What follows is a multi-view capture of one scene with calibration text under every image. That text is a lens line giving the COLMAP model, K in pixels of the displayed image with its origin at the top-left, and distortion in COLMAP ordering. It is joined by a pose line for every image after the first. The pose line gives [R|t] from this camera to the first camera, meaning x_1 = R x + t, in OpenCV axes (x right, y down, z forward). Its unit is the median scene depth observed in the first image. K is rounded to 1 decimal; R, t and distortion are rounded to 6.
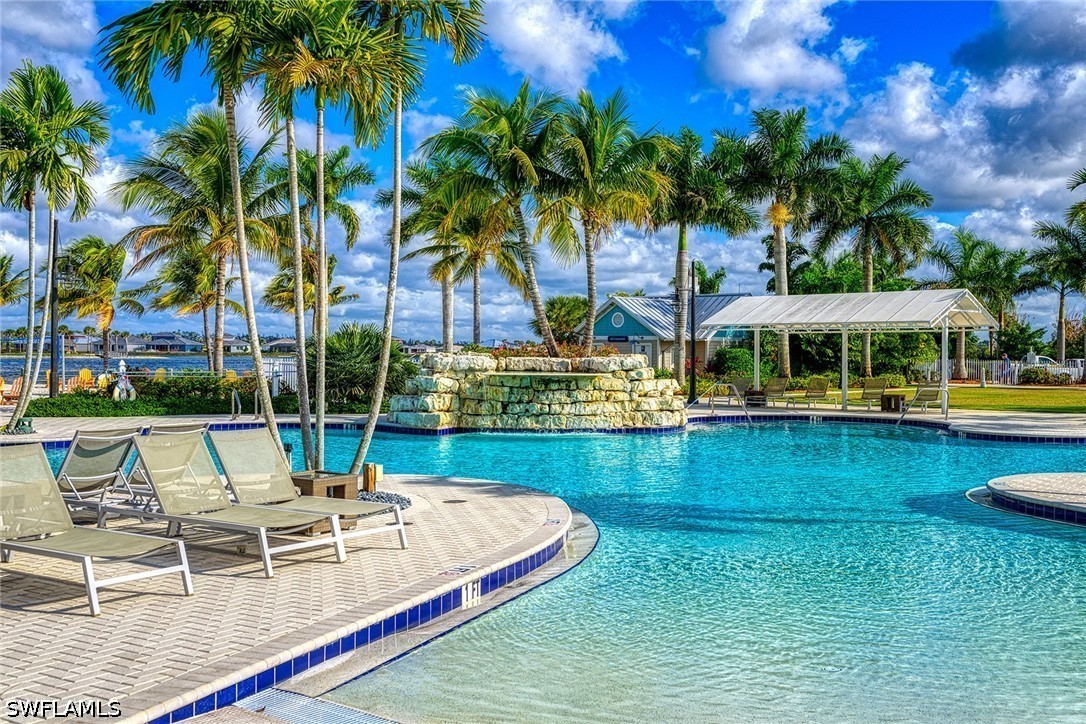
lens RADIAL K [[1099.5, 0, 543.0], [0, 1099.5, 362.0], [0, 0, 1]] dist [0.006351, 0.003561]
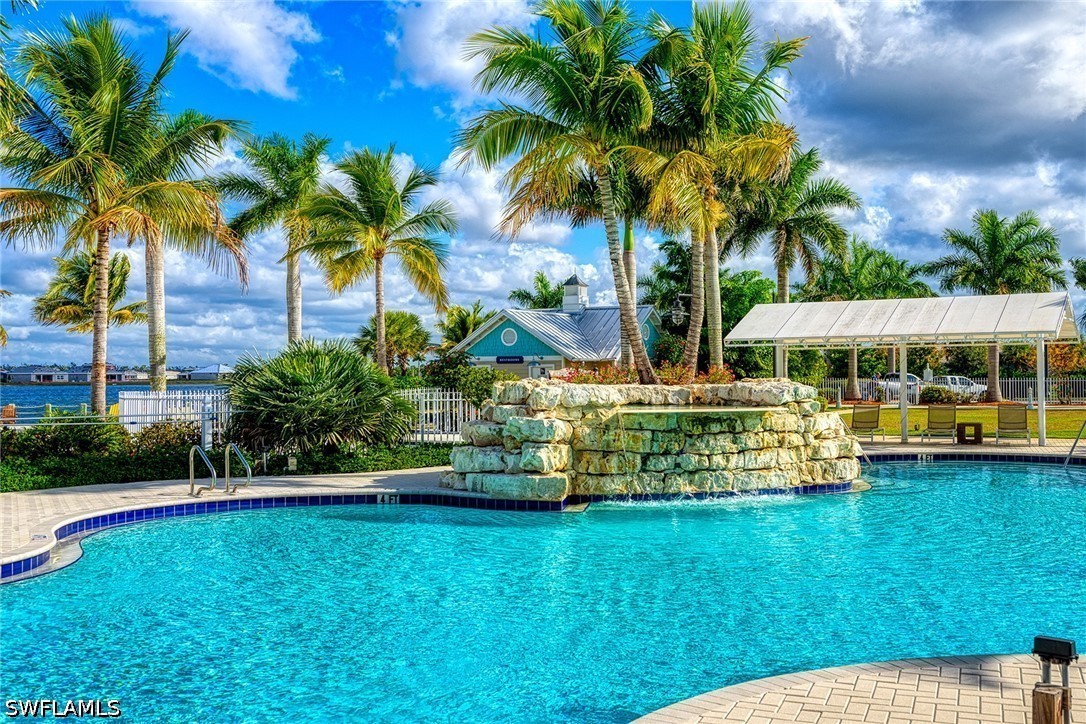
lens RADIAL K [[1136.7, 0, 543.0], [0, 1136.7, 362.0], [0, 0, 1]] dist [-0.029266, -0.007618]
pose [[0.968026, -0.010752, 0.250618, -0.260837], [0.015850, 0.999706, -0.018333, -0.006878], [-0.250347, 0.021719, 0.967912, 0.353911]]
